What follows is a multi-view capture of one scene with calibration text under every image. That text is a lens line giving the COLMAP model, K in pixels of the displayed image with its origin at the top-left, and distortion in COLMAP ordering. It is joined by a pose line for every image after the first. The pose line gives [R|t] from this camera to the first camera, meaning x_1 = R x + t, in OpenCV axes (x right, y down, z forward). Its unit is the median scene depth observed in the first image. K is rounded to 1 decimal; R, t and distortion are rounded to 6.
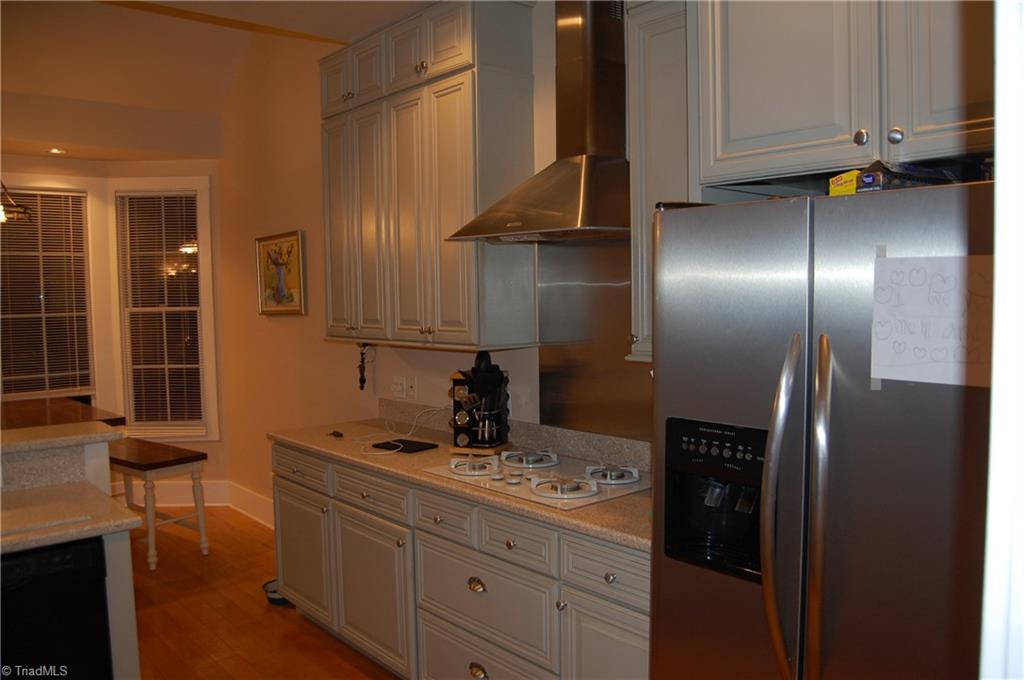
lens RADIAL K [[797.8, 0, 508.2], [0, 797.8, 340.9], [0, 0, 1]] dist [-0.096271, 0.041772]
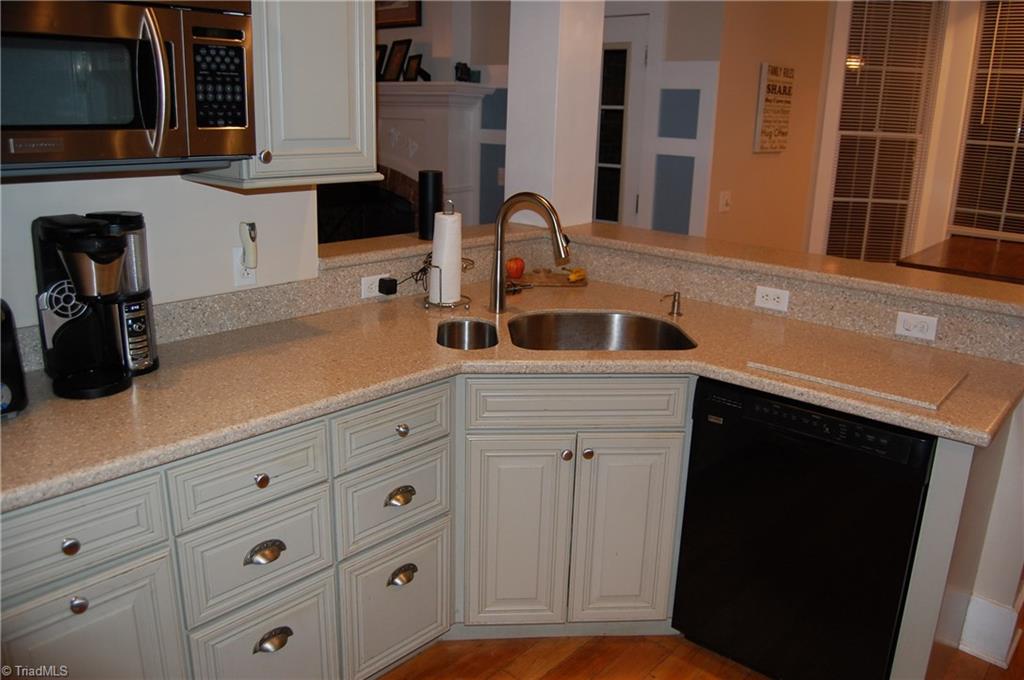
lens RADIAL K [[797.8, 0, 507.6], [0, 797.8, 346.3], [0, 0, 1]] dist [-0.096271, 0.041772]
pose [[0.124477, 0.295773, -0.947114, 0.038916], [-0.093706, 0.953775, 0.285537, -0.000109], [0.987788, 0.053207, 0.146439, 0.204310]]
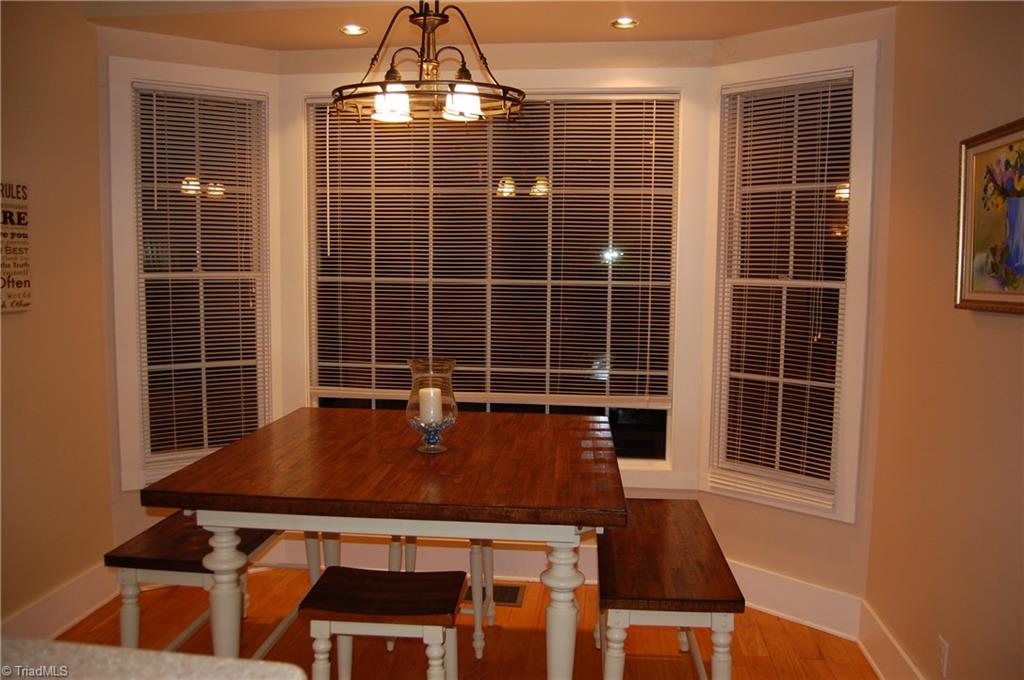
lens RADIAL K [[797.8, 0, 516.3], [0, 797.8, 343.8], [0, 0, 1]] dist [-0.096271, 0.041772]
pose [[0.673564, 0.100862, -0.732215, -0.142227], [-0.071653, 0.994890, 0.071132, -0.023755], [0.735648, 0.004553, 0.677349, 0.467782]]
